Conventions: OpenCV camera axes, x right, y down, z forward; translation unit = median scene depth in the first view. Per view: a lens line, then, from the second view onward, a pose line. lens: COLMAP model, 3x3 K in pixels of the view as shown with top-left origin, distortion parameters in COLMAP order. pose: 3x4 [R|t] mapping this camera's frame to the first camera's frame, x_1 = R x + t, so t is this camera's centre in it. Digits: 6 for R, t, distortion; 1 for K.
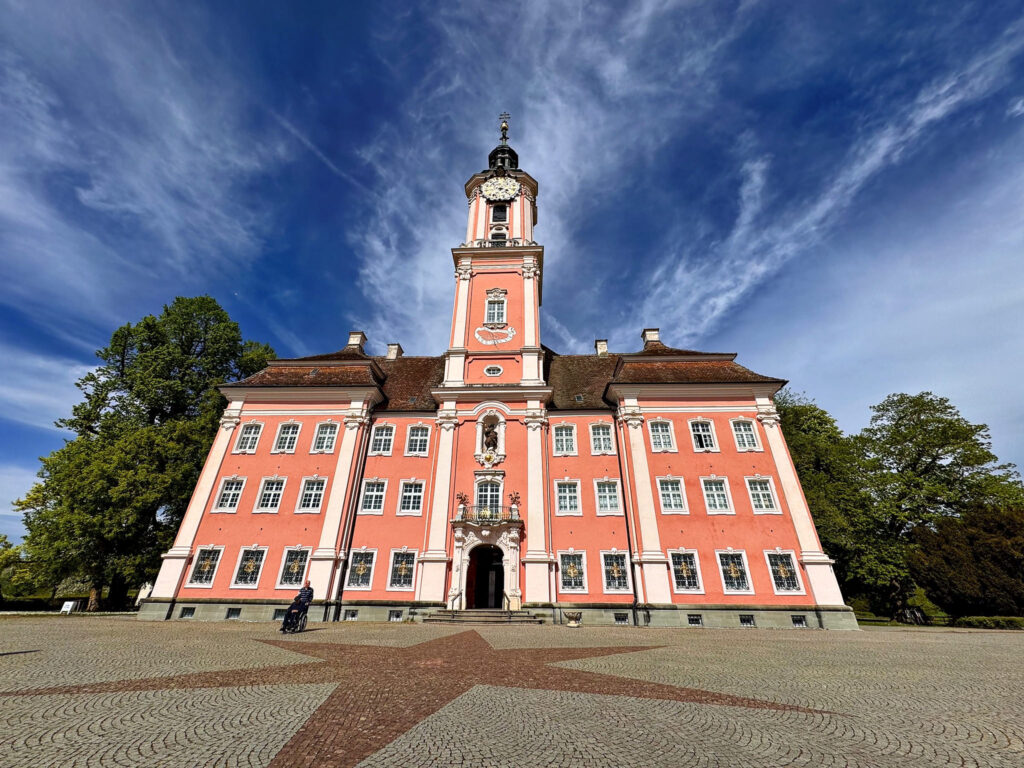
lens RADIAL K [[378.1, 0, 512.3], [0, 378.1, 426.3], [0, 0, 1]] dist [-0.005405, 0.000089]
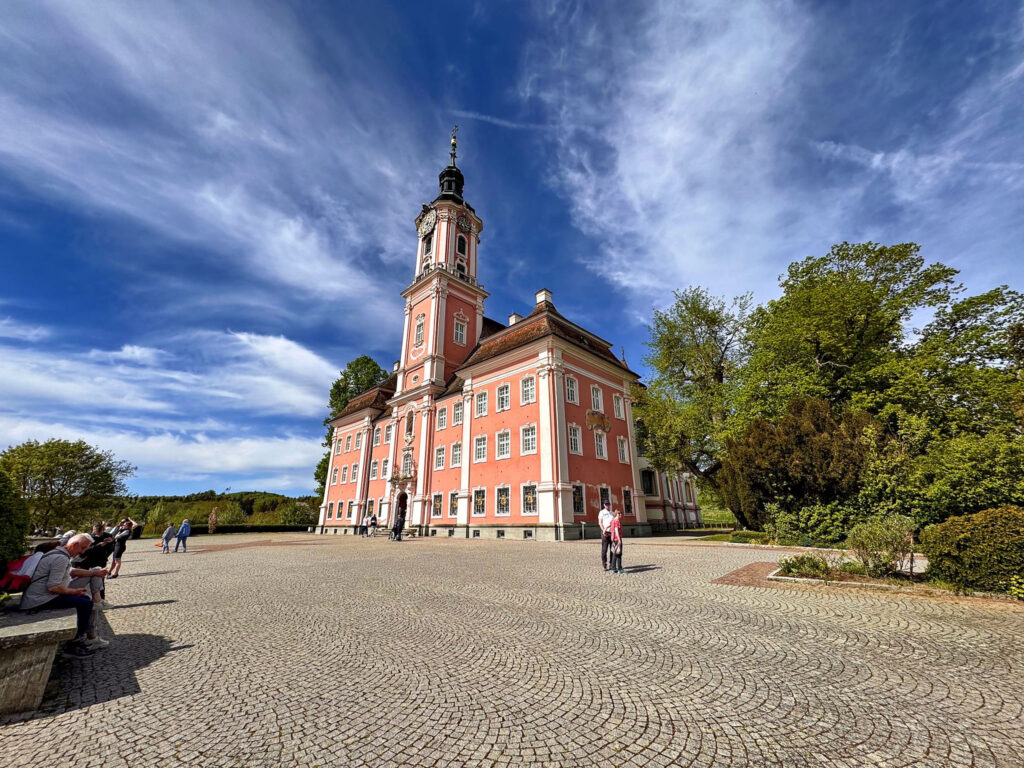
lens RADIAL K [[411.4, 0, 512.0], [0, 411.4, 384.0], [0, 0, 1]] dist [-0.000647, 0.000089]
pose [[0.739981, -0.231855, -0.631404, 1.033150], [0.298208, 0.954500, -0.001010, -0.006656], [0.602909, -0.187542, 0.775453, -0.042639]]
